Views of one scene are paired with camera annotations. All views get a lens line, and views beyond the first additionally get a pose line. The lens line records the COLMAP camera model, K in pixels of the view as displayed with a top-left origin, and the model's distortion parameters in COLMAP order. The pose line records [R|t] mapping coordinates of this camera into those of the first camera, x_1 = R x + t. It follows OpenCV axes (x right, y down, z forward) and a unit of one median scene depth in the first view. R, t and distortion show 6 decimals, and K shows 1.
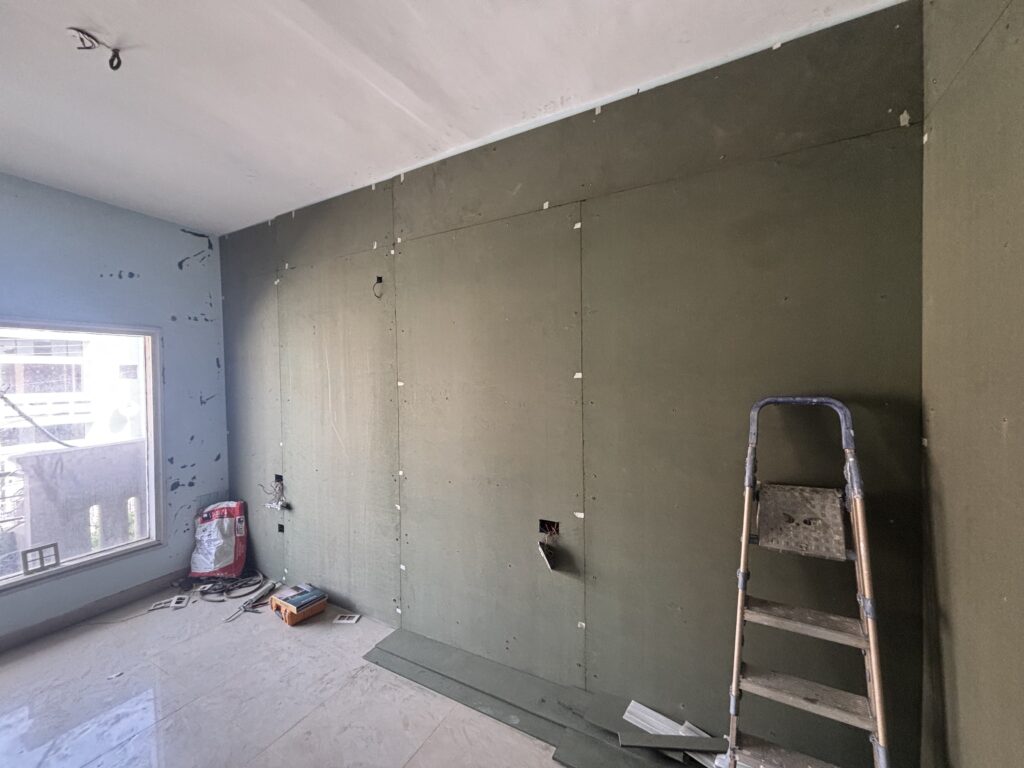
lens RADIAL K [[415.1, 0, 511.4], [0, 415.1, 382.8], [0, 0, 1]] dist [0.026263, 0.001356]
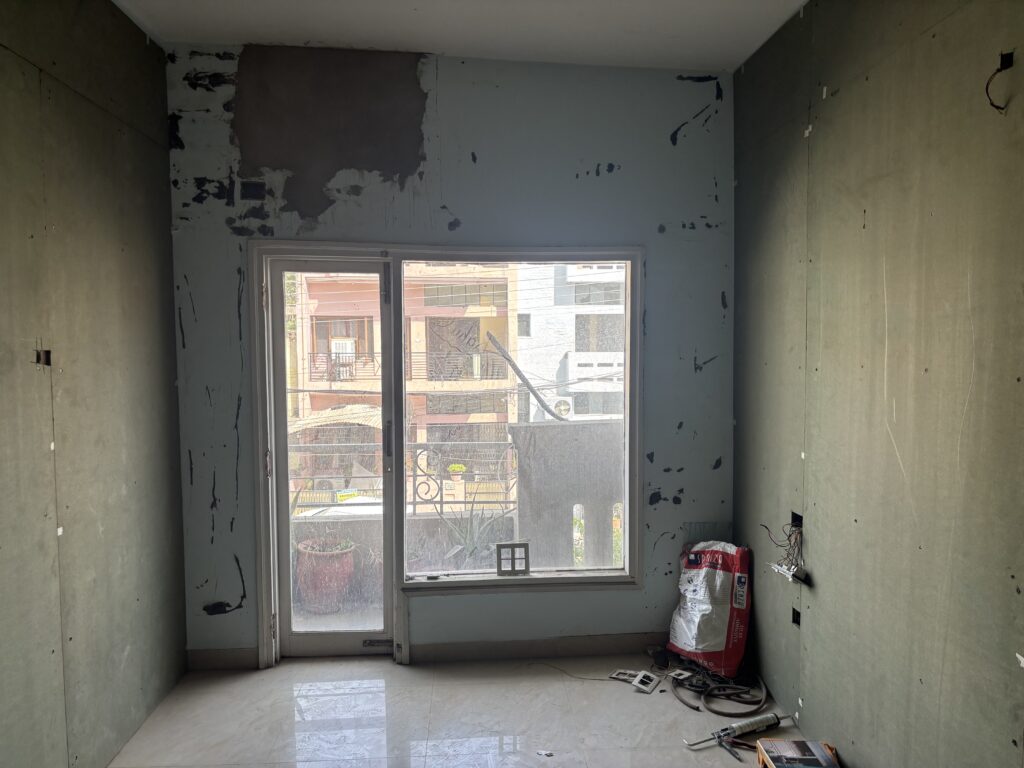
lens RADIAL K [[787.0, 0, 512.4], [0, 787.0, 387.6], [0, 0, 1]] dist [0.031930, -0.000933]
pose [[0.549520, 0.061511, -0.833213, 0.053983], [-0.016057, 0.997879, 0.063078, 0.009906], [0.835326, -0.021284, 0.549343, 0.187751]]
